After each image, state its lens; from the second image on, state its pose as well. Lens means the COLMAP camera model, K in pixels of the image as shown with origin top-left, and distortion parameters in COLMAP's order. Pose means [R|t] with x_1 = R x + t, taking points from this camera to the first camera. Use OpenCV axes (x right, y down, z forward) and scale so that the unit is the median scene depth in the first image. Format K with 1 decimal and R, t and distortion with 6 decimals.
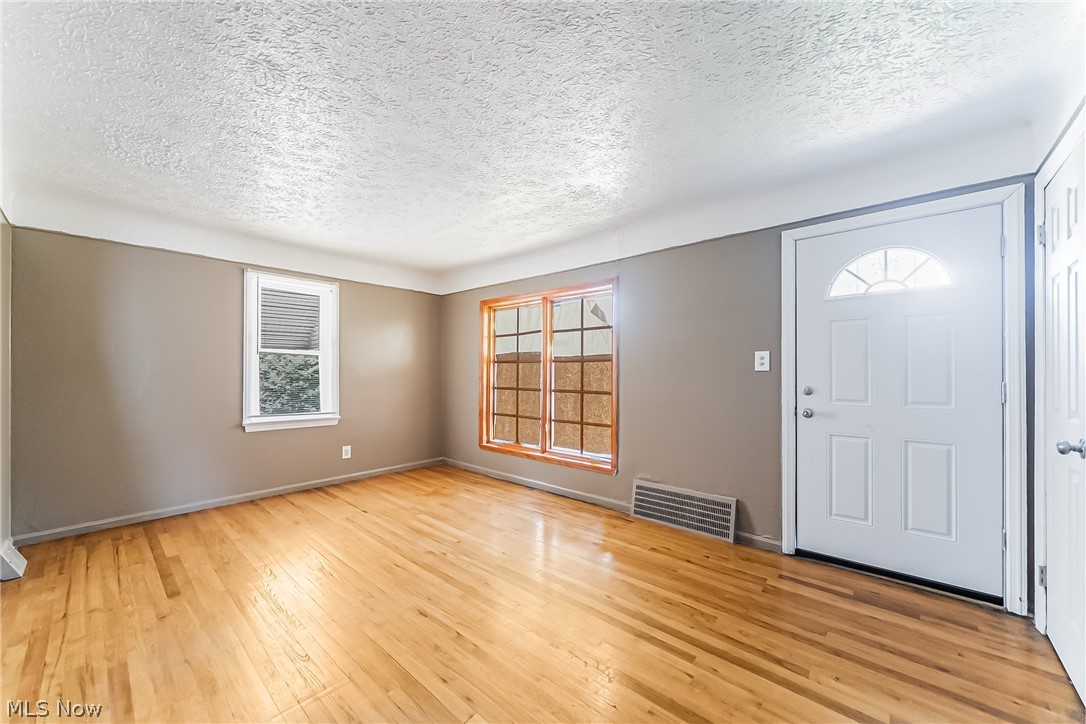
lens RADIAL K [[409.2, 0, 545.6], [0, 409.2, 372.5], [0, 0, 1]] dist [0.000033, 0.000029]
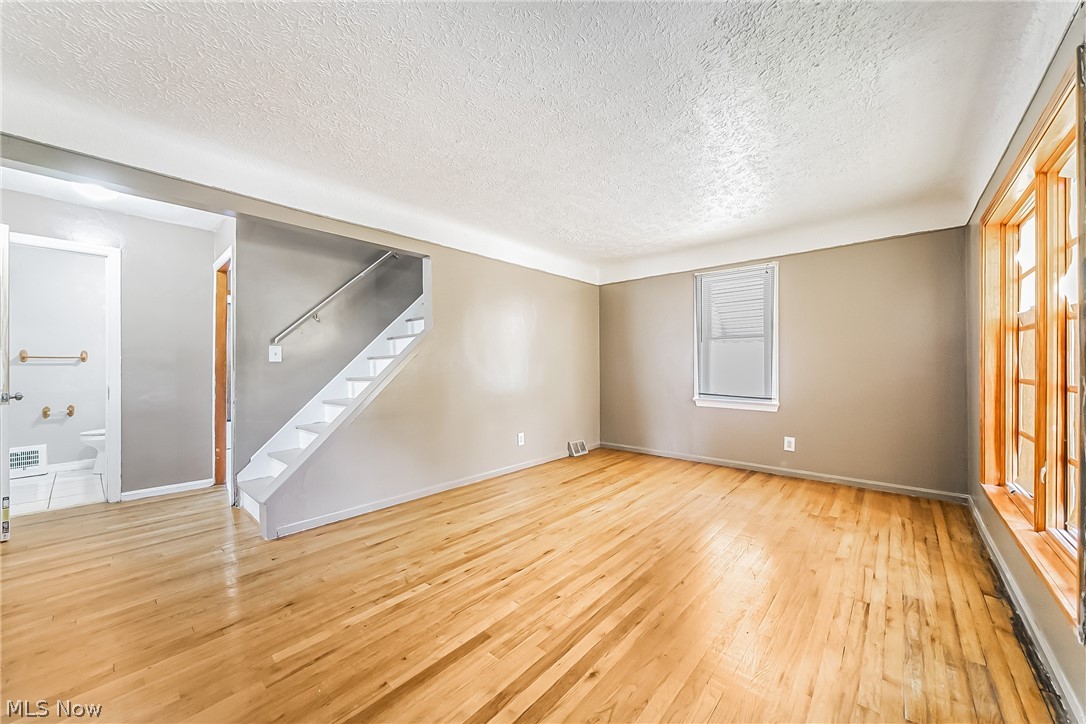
lens RADIAL K [[395.3, 0, 543.0], [0, 395.3, 362.0], [0, 0, 1]] dist [0.000696, 0.000095]
pose [[0.000693, -0.006527, -0.999978, 0.472949], [0.003433, 0.999973, -0.006525, 0.018363], [0.999994, -0.003429, 0.000715, 0.533478]]
